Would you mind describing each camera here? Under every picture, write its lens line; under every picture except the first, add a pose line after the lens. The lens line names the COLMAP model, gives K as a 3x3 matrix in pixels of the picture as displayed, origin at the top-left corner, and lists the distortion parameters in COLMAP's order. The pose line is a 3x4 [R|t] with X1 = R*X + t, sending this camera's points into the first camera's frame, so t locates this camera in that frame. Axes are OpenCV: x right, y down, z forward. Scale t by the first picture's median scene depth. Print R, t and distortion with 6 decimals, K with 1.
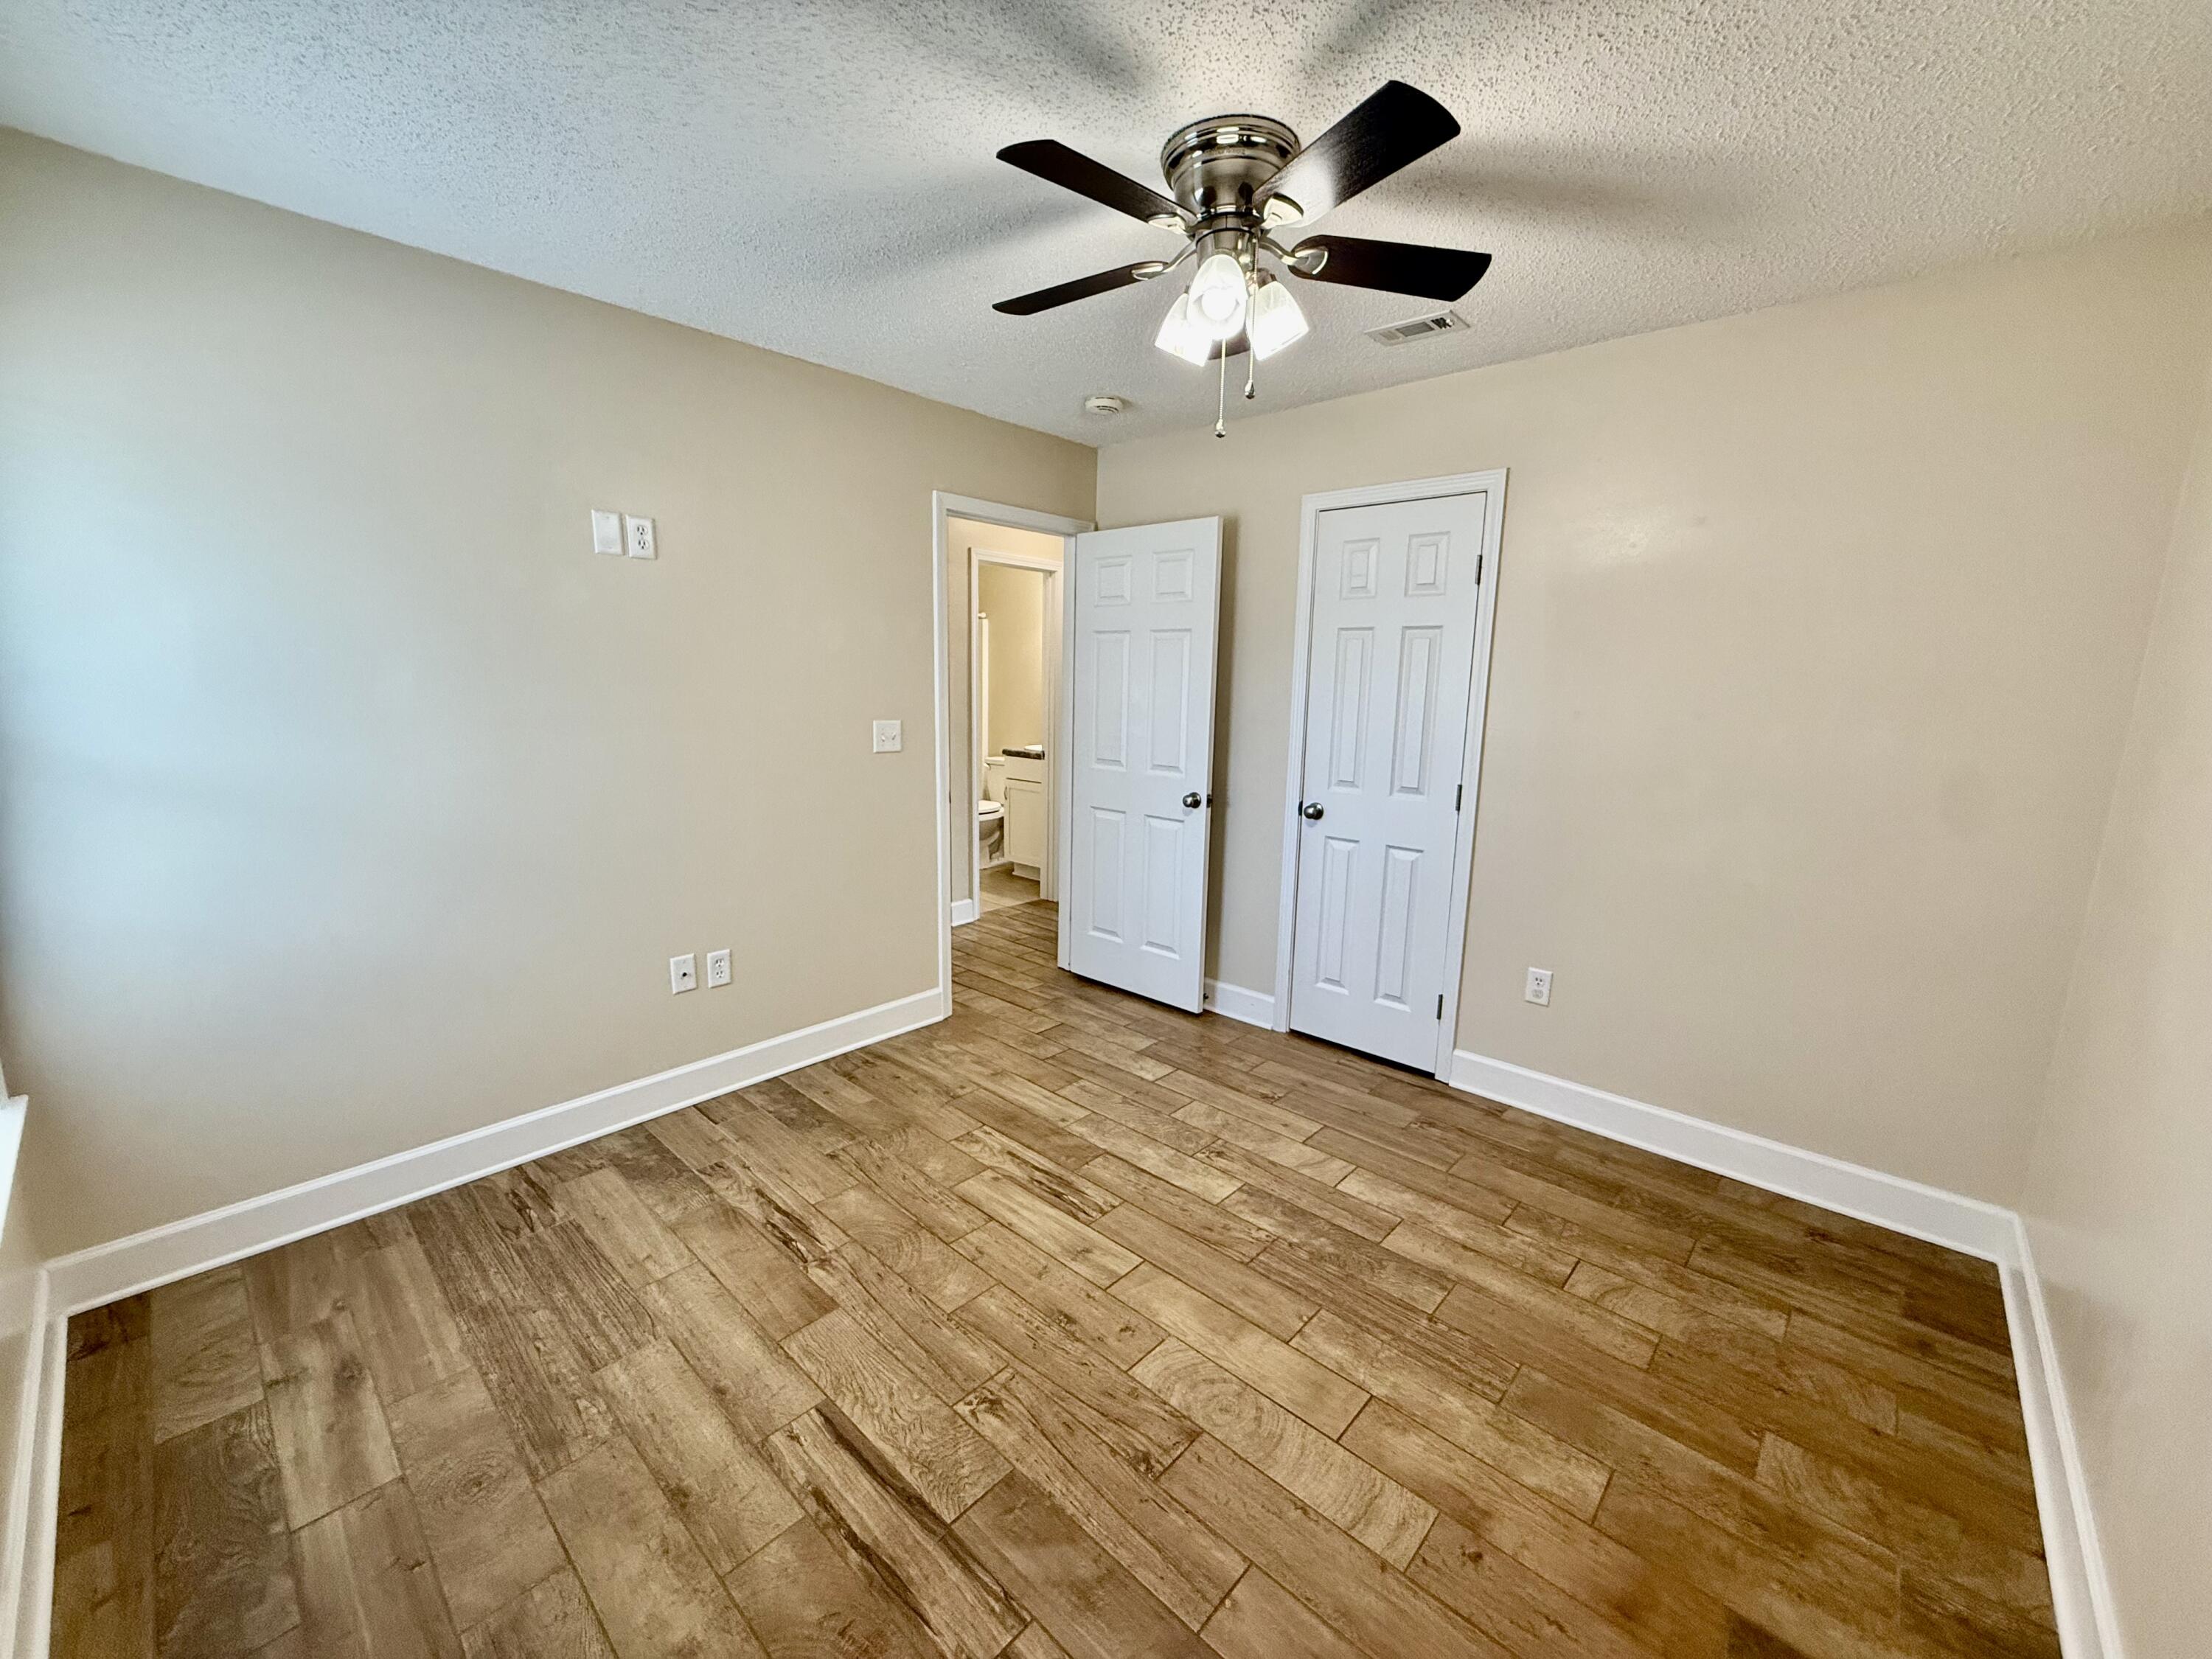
lens RADIAL K [[878.7, 0, 1103.0], [0, 878.7, 831.1], [0, 0, 1]] dist [-0.000975, 0.000232]
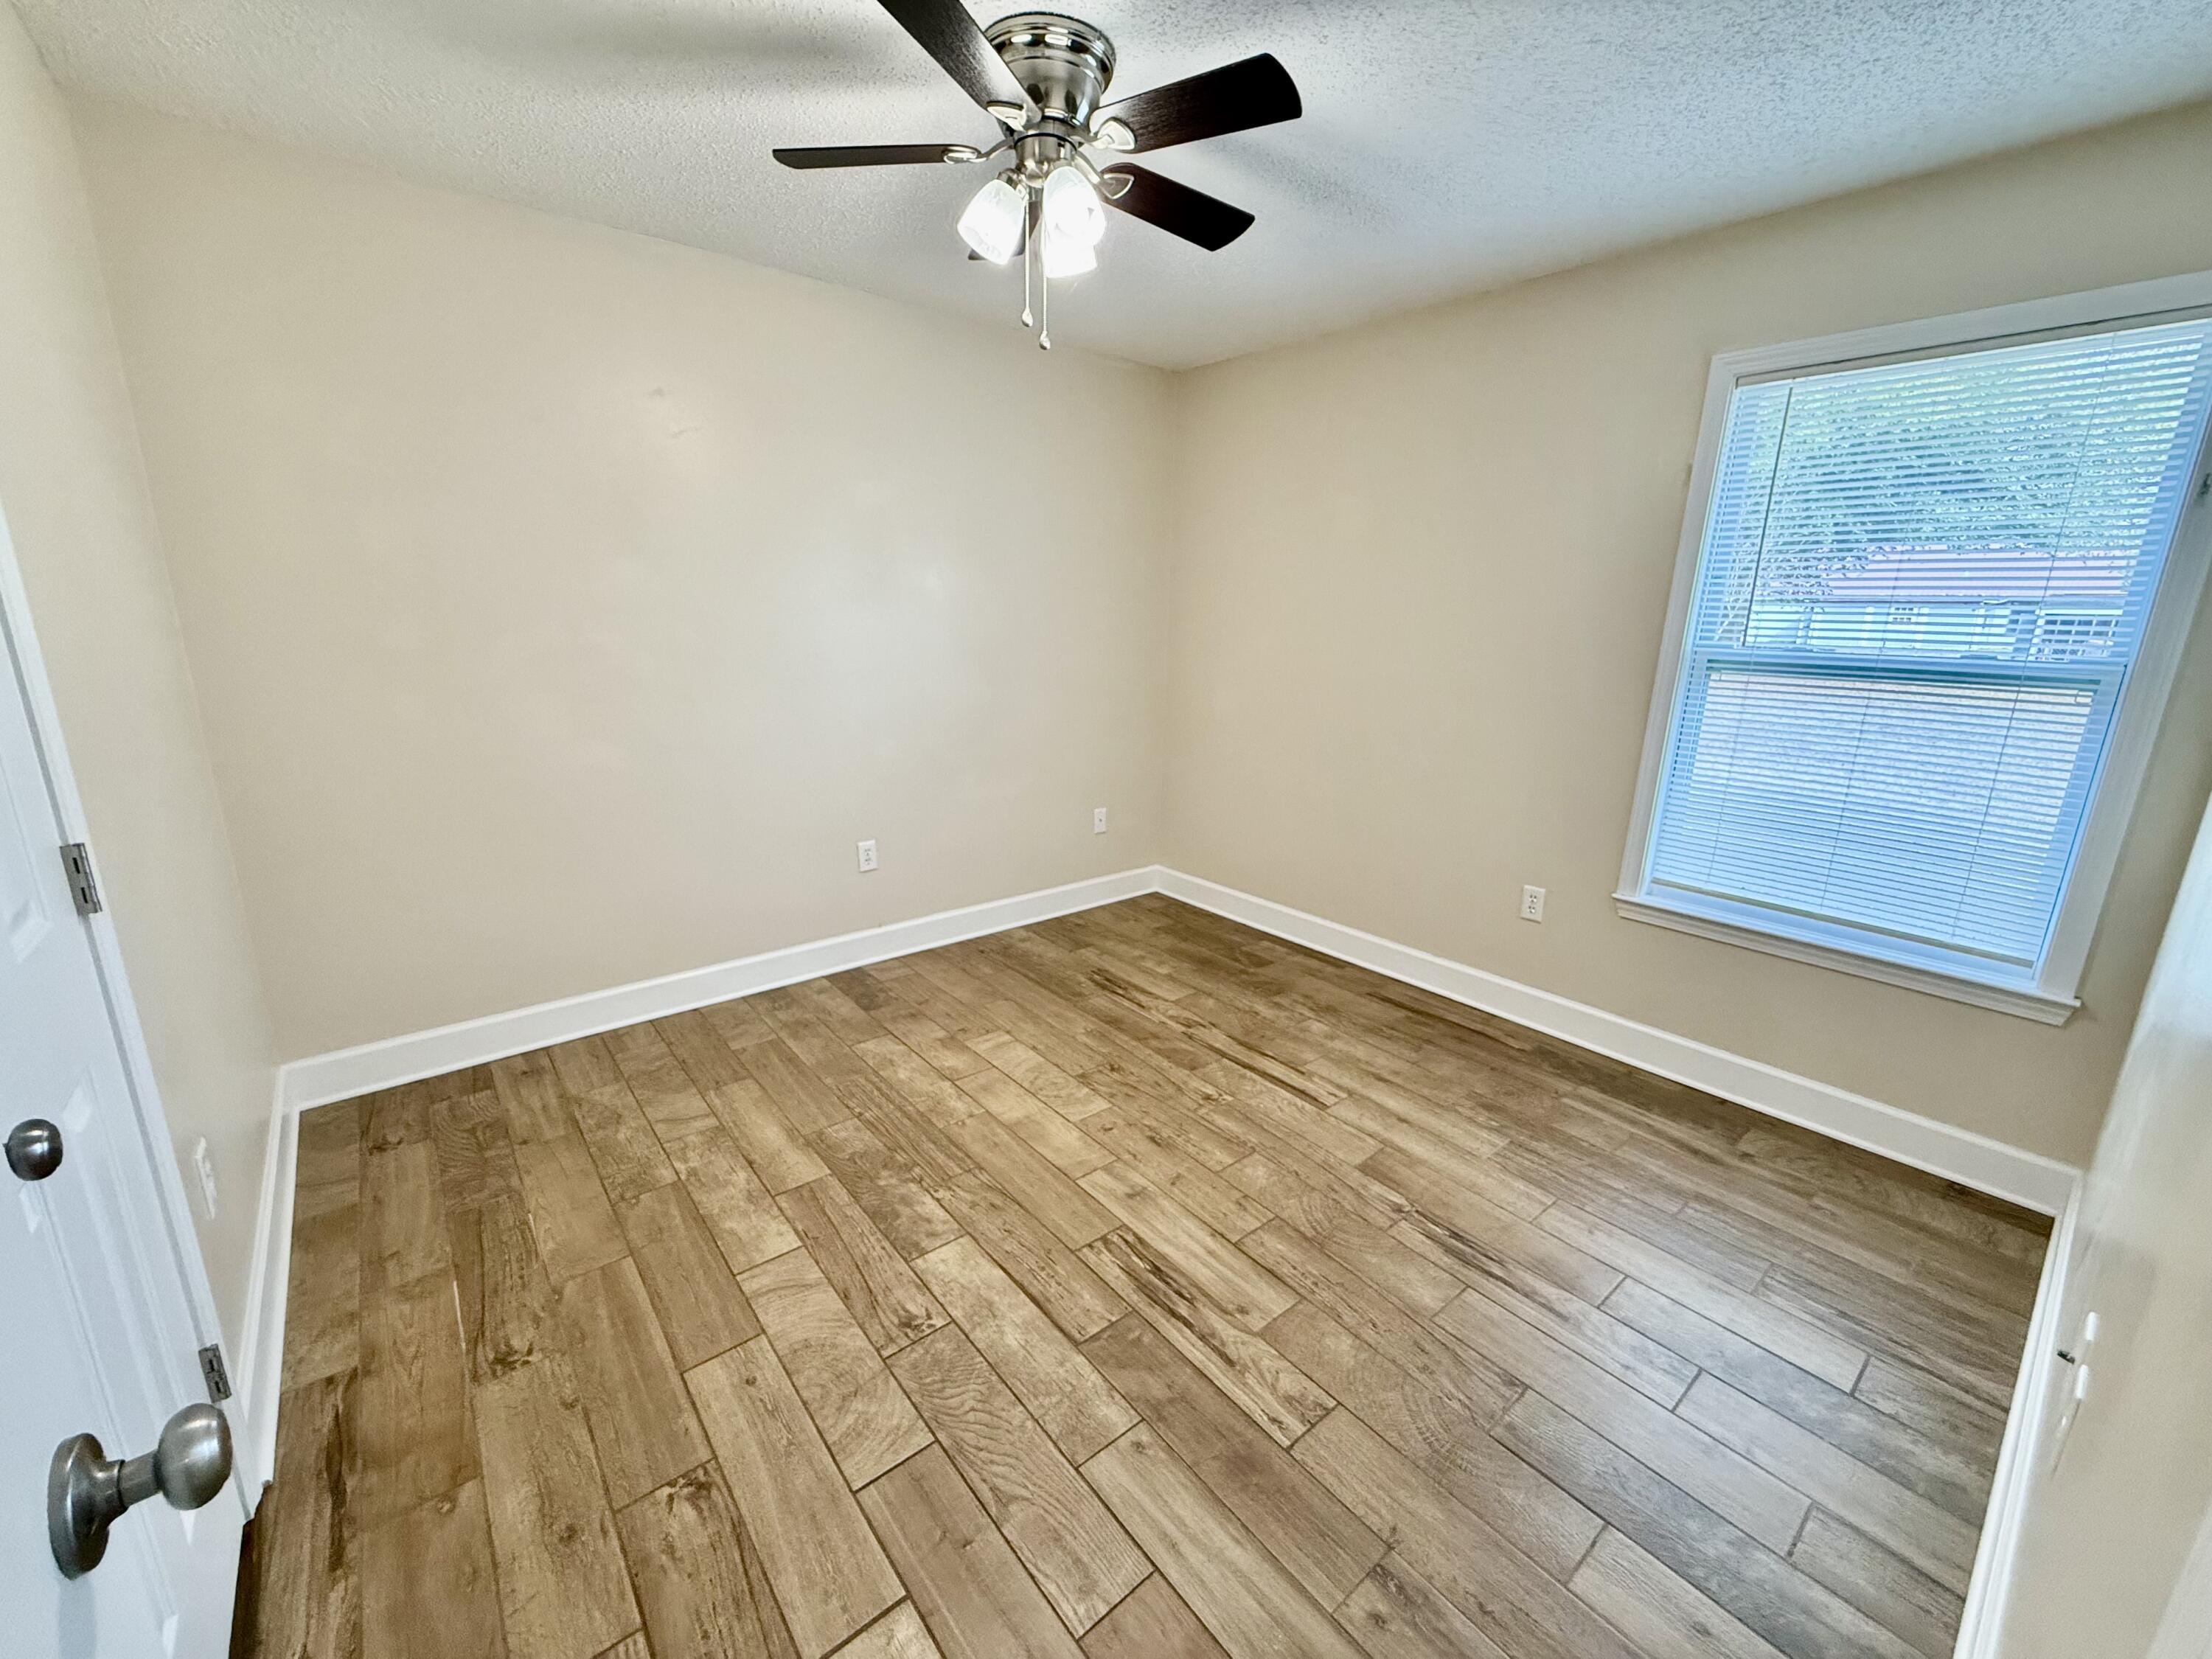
lens RADIAL K [[878.7, 0, 1103.0], [0, 878.7, 831.1], [0, 0, 1]] dist [-0.000975, 0.000232]
pose [[-0.989459, -0.069645, 0.126968, -0.085106], [-0.011377, 0.911436, 0.411286, -0.293346], [-0.144367, 0.405506, -0.902620, 1.750574]]
